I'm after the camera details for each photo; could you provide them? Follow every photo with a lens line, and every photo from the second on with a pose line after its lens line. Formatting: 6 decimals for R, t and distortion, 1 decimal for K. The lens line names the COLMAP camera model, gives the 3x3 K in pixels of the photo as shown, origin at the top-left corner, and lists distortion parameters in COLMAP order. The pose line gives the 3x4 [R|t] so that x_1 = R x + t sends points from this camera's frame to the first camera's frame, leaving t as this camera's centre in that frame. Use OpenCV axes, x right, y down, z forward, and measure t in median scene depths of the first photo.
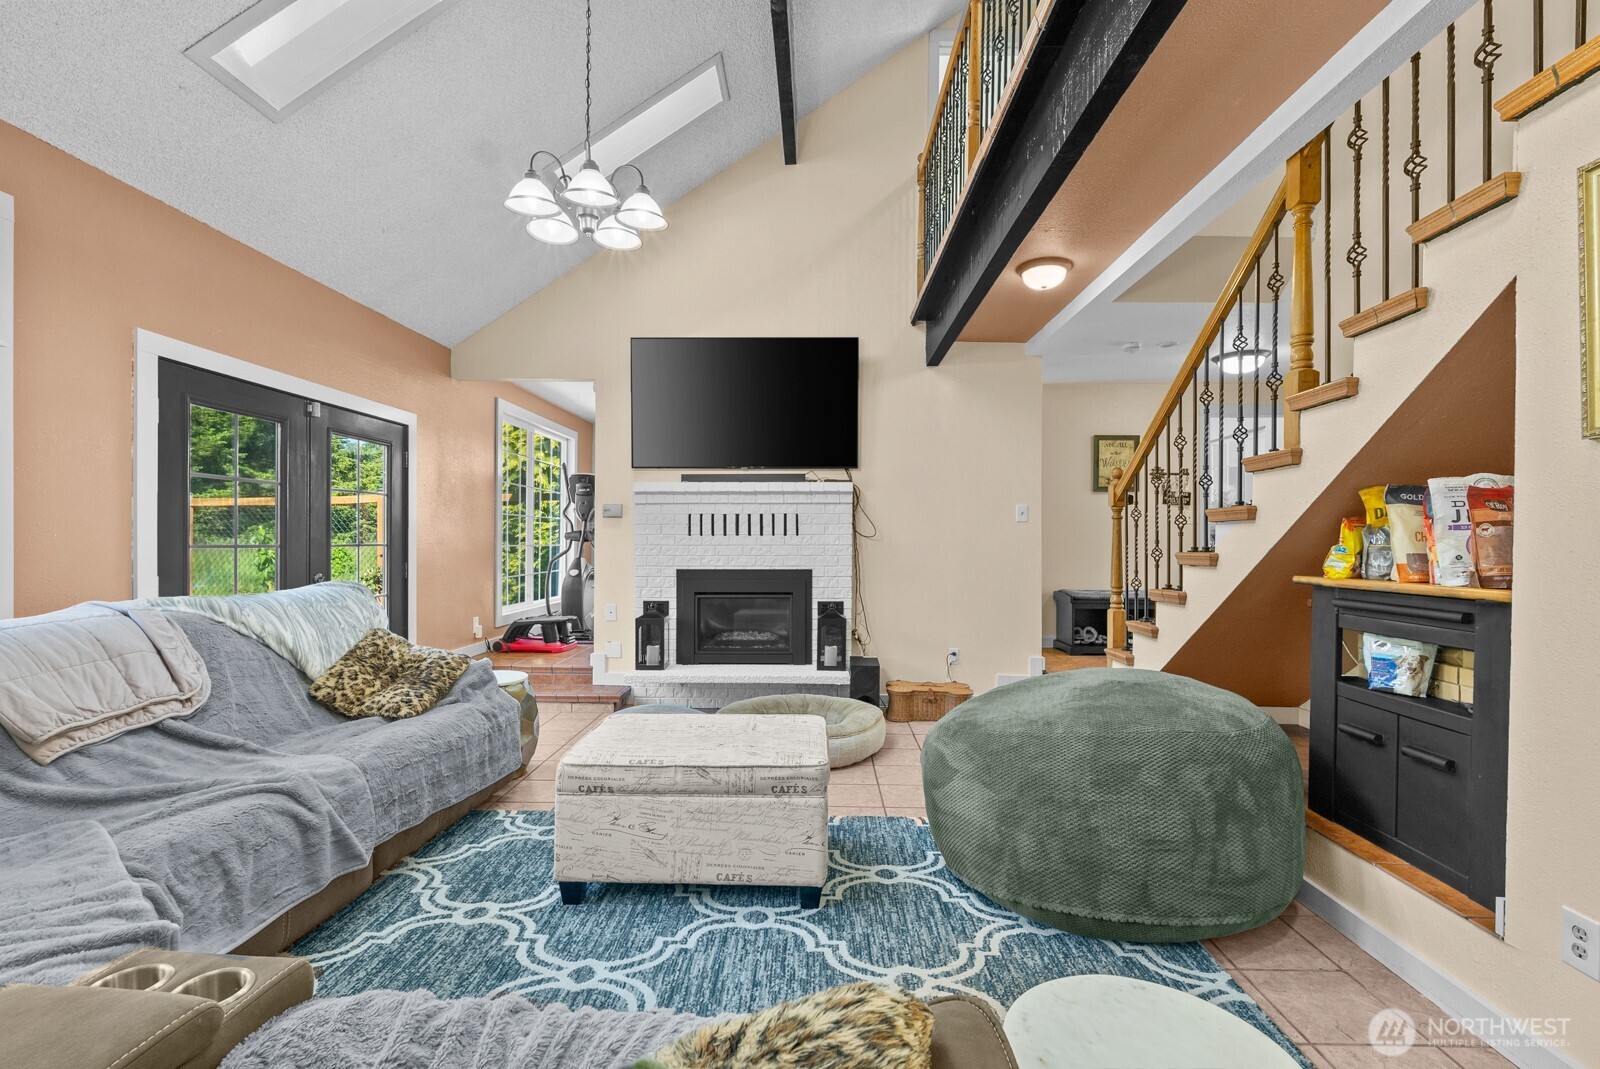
lens RADIAL K [[706.0, 0, 805.1], [0, 706.0, 535.7], [0, 0, 1]] dist [-0.003028, 0.000740]
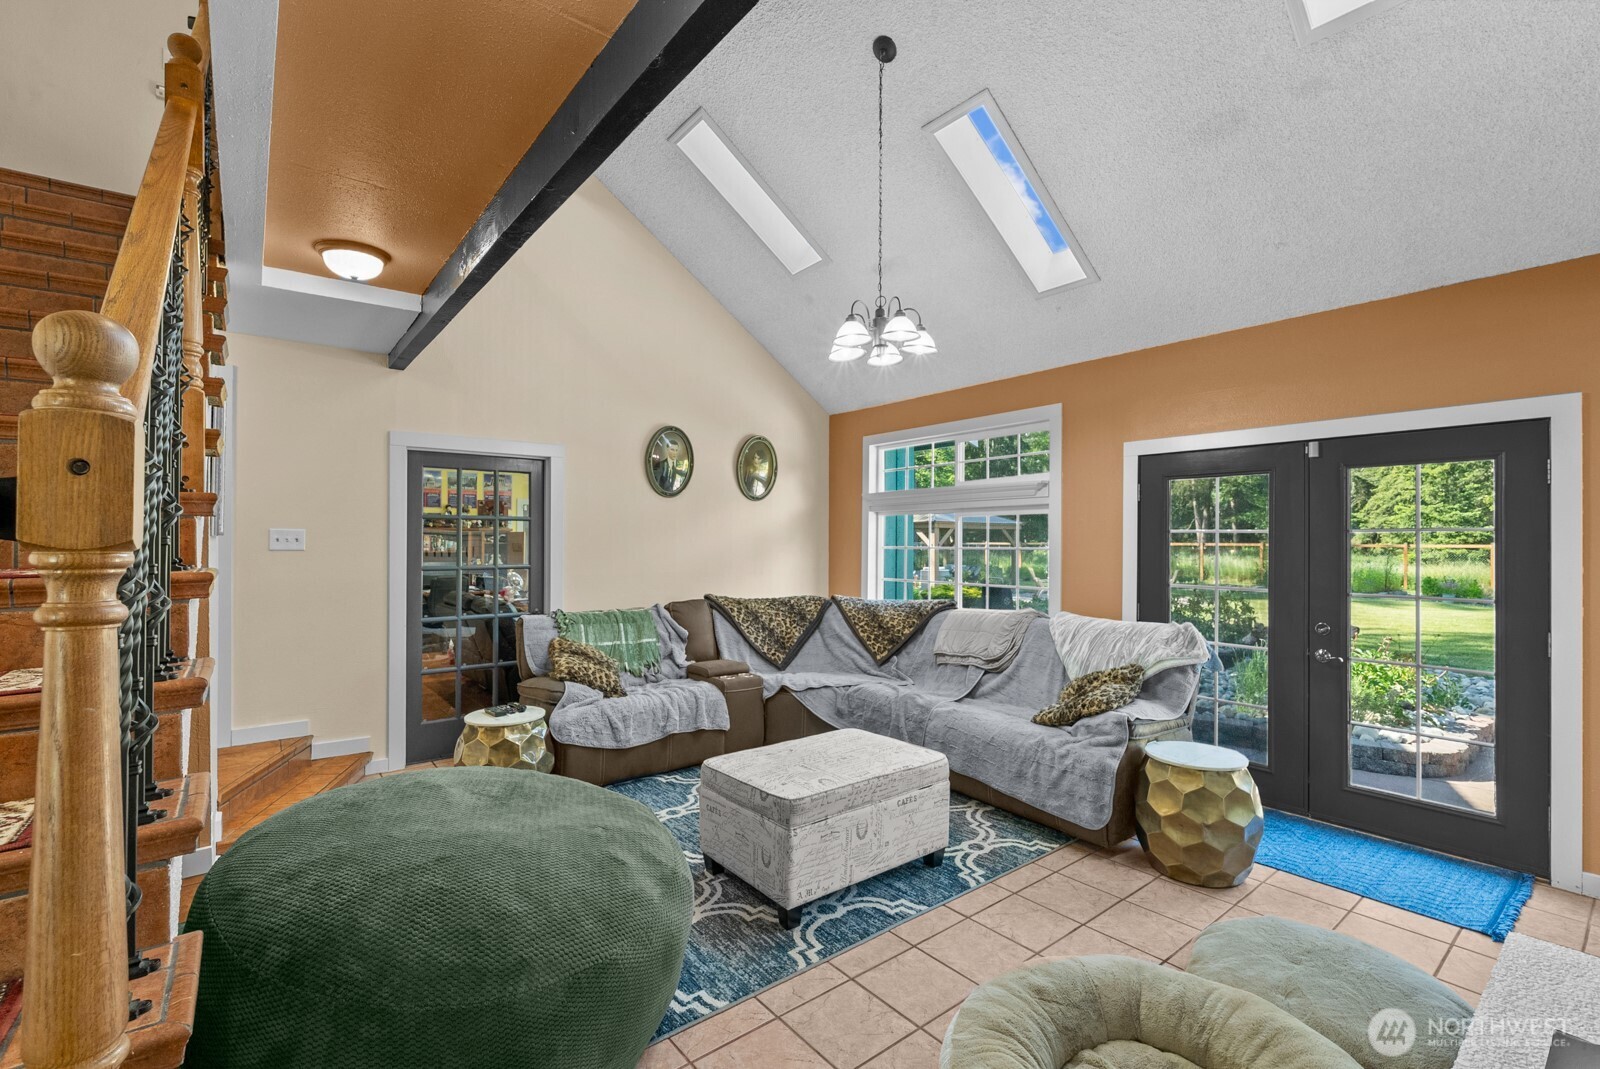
lens RADIAL K [[707.7, 0, 803.5], [0, 707.7, 538.6], [0, 0, 1]] dist [-0.004355, -0.000589]
pose [[-0.772521, -0.009281, -0.634921, 0.639071], [-0.003302, 0.999938, -0.010600, -0.068406], [0.634980, -0.006092, -0.772504, 1.890463]]
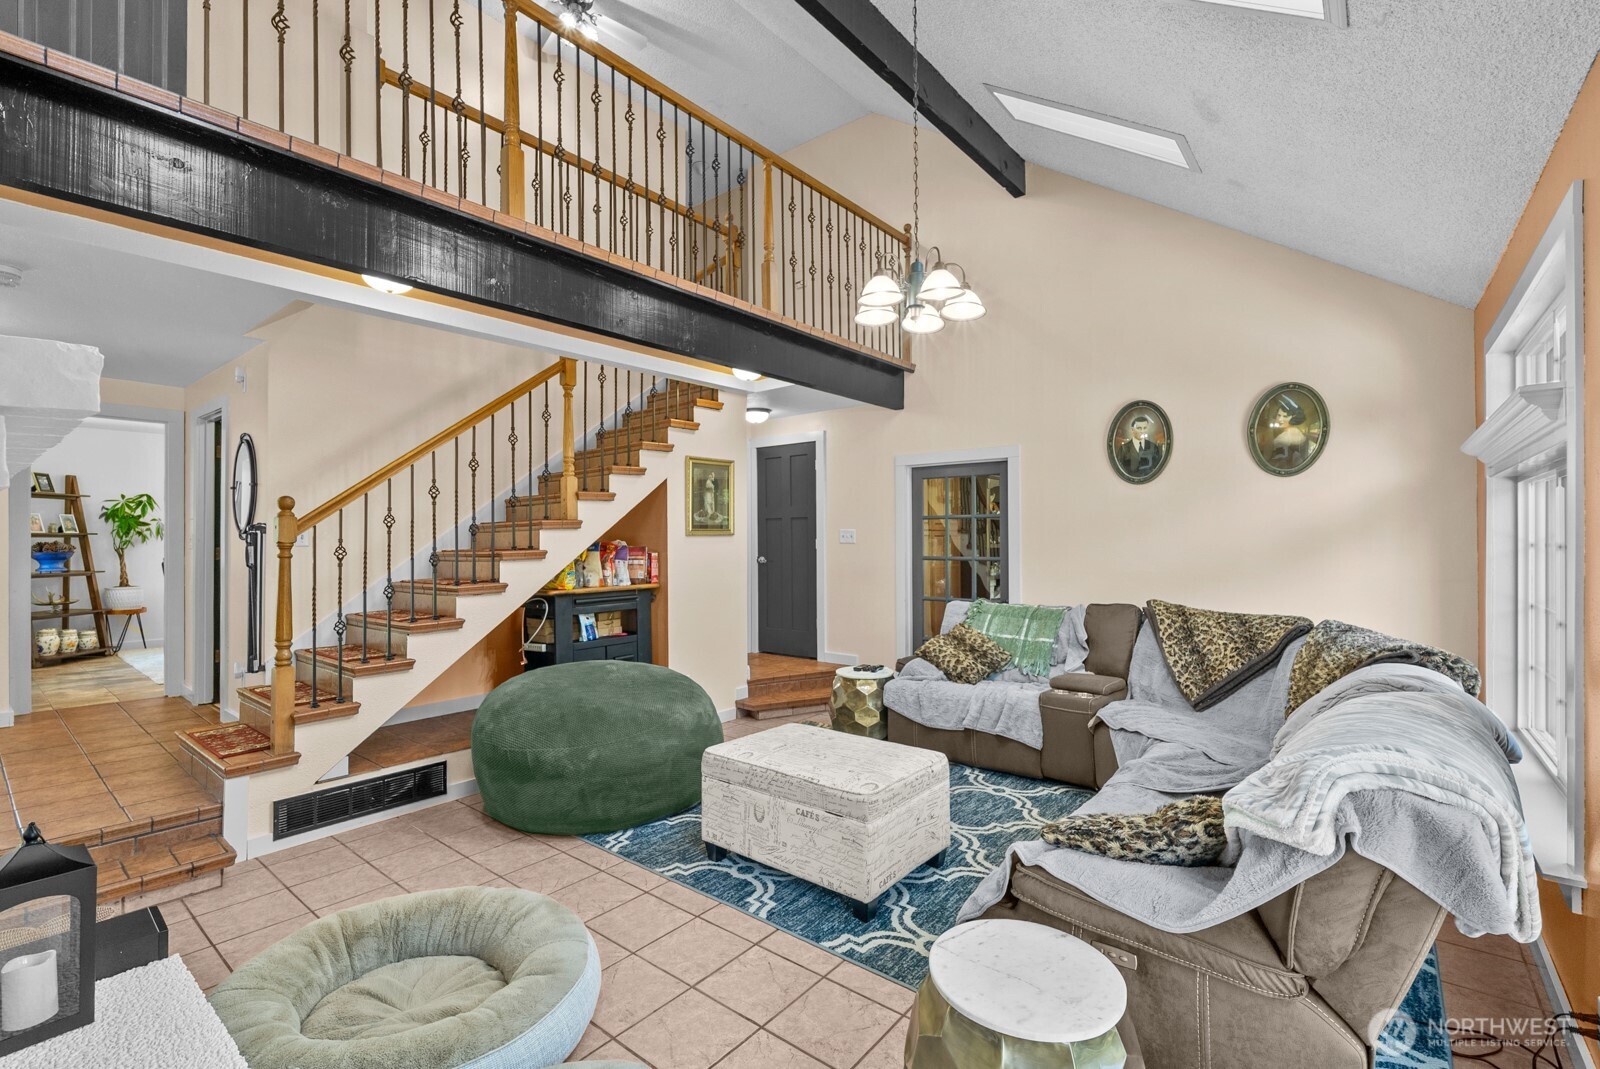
lens RADIAL K [[706.0, 0, 805.1], [0, 706.0, 535.7], [0, 0, 1]] dist [-0.003028, 0.000740]
pose [[-0.790427, -0.000178, 0.612556, -0.838624], [-0.002293, 0.999994, -0.002667, -0.074144], [-0.612552, -0.003512, -0.790422, 1.953920]]
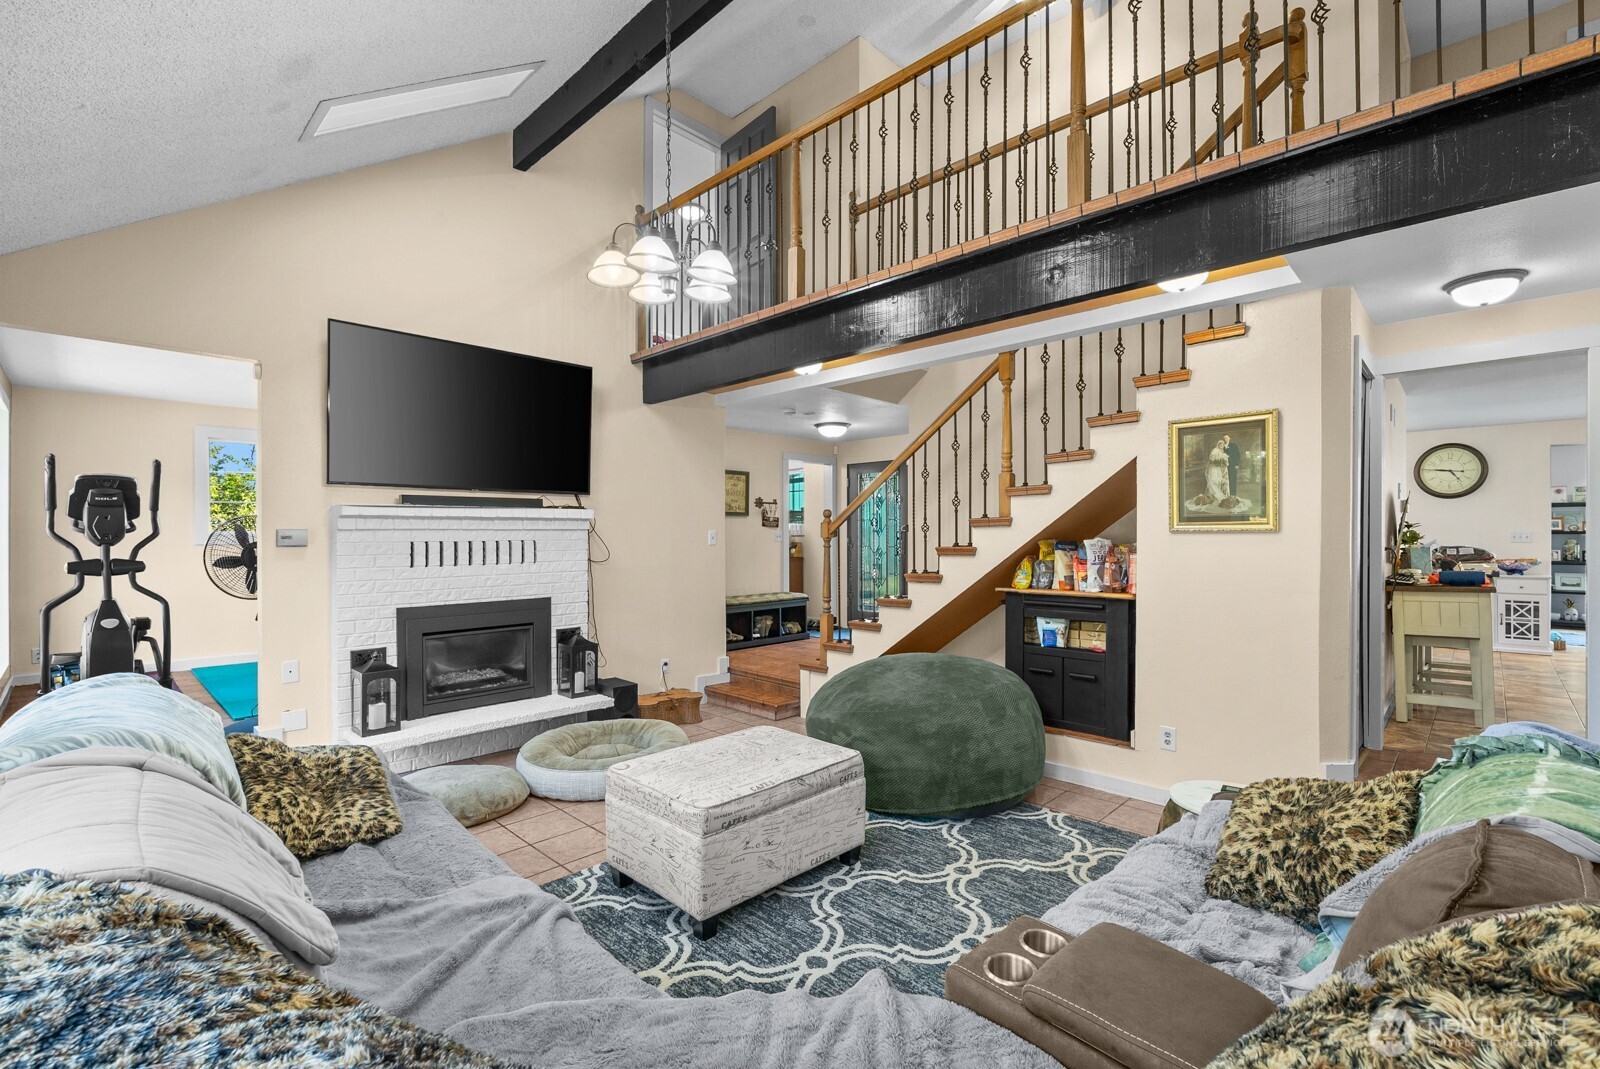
lens RADIAL K [[707.7, 0, 803.5], [0, 707.7, 538.6], [0, 0, 1]] dist [-0.004355, -0.000589]
pose [[0.681308, -0.007775, 0.731955, -0.900190], [0.001540, 0.999957, 0.009187, -0.080561], [-0.731995, -0.005132, 0.681291, 0.152420]]
